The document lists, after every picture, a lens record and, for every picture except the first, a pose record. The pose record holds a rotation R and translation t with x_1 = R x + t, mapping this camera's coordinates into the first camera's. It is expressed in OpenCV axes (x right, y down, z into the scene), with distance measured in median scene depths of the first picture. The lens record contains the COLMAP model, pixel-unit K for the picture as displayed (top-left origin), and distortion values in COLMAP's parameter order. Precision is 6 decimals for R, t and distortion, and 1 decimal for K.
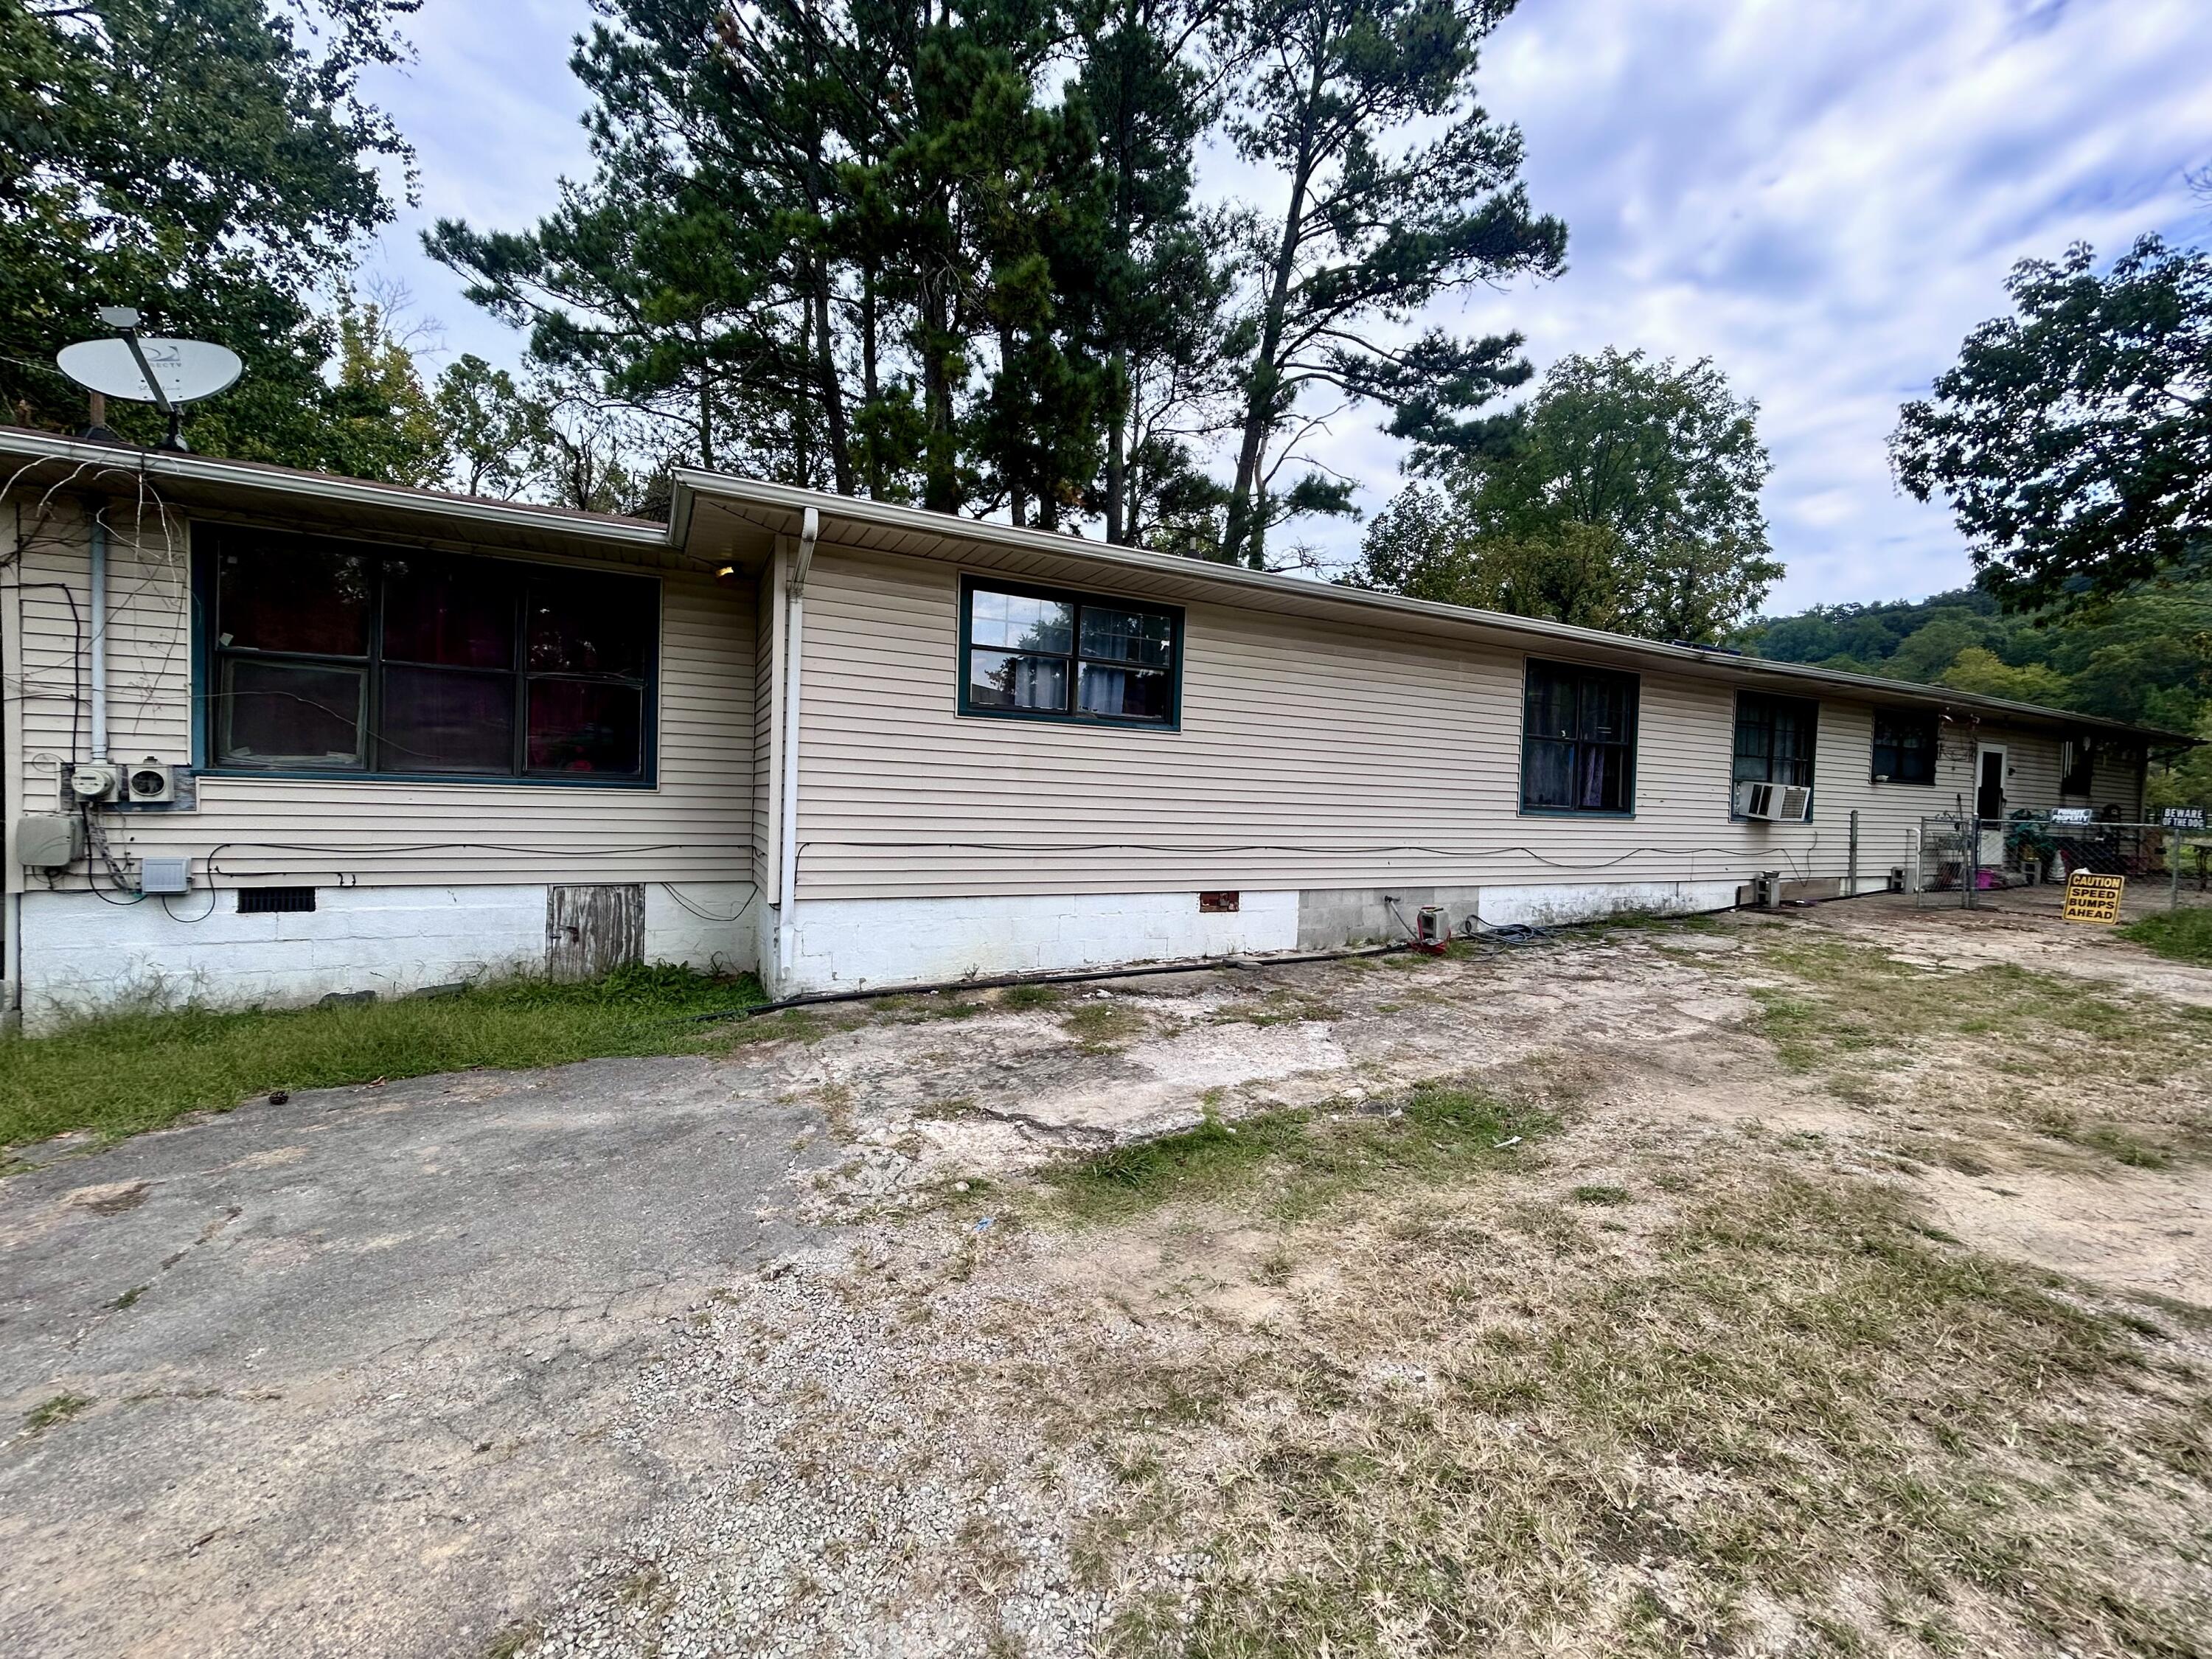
lens RADIAL K [[898.4, 0, 1104.5], [0, 898.4, 826.9], [0, 0, 1]] dist [-0.002995, 0.001170]
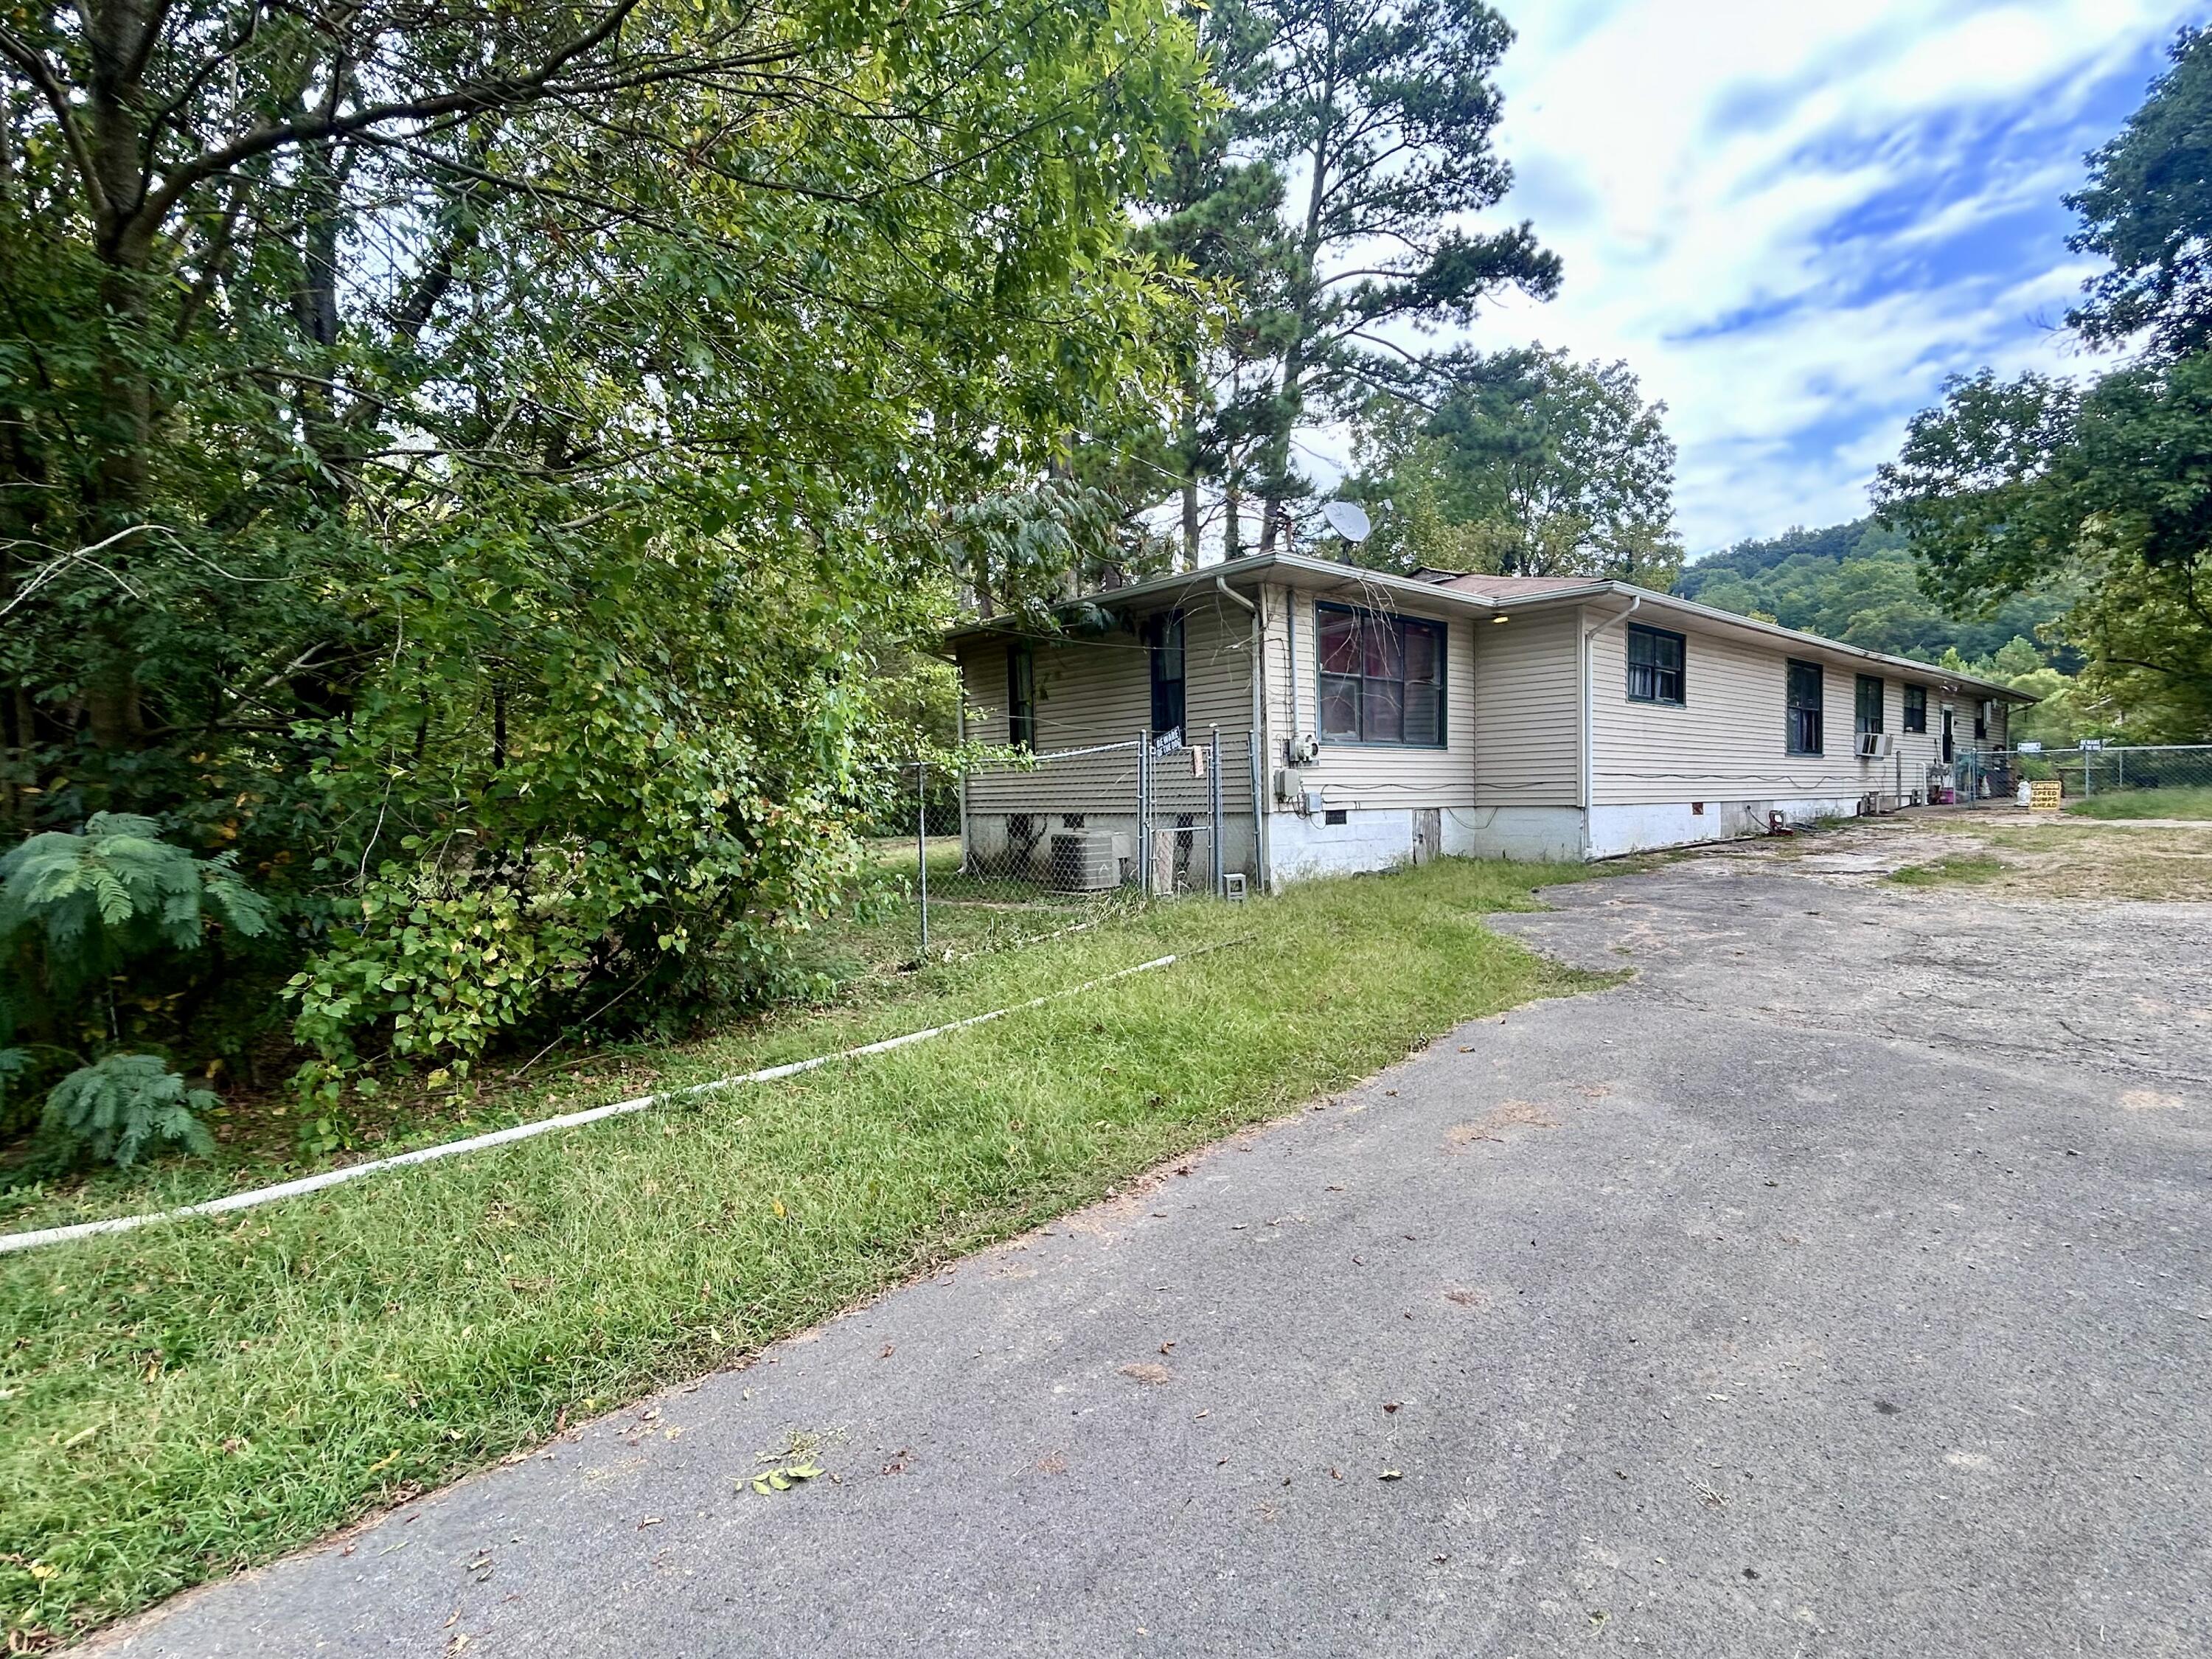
lens RADIAL K [[1099.8, 0, 1107.2], [0, 1099.8, 830.7], [0, 0, 1]] dist [-0.011507, -0.000017]
pose [[0.968132, -0.050497, 0.245296, -0.757302], [0.049641, 0.998720, 0.009673, 0.026502], [-0.245471, 0.002812, 0.969400, -0.373369]]
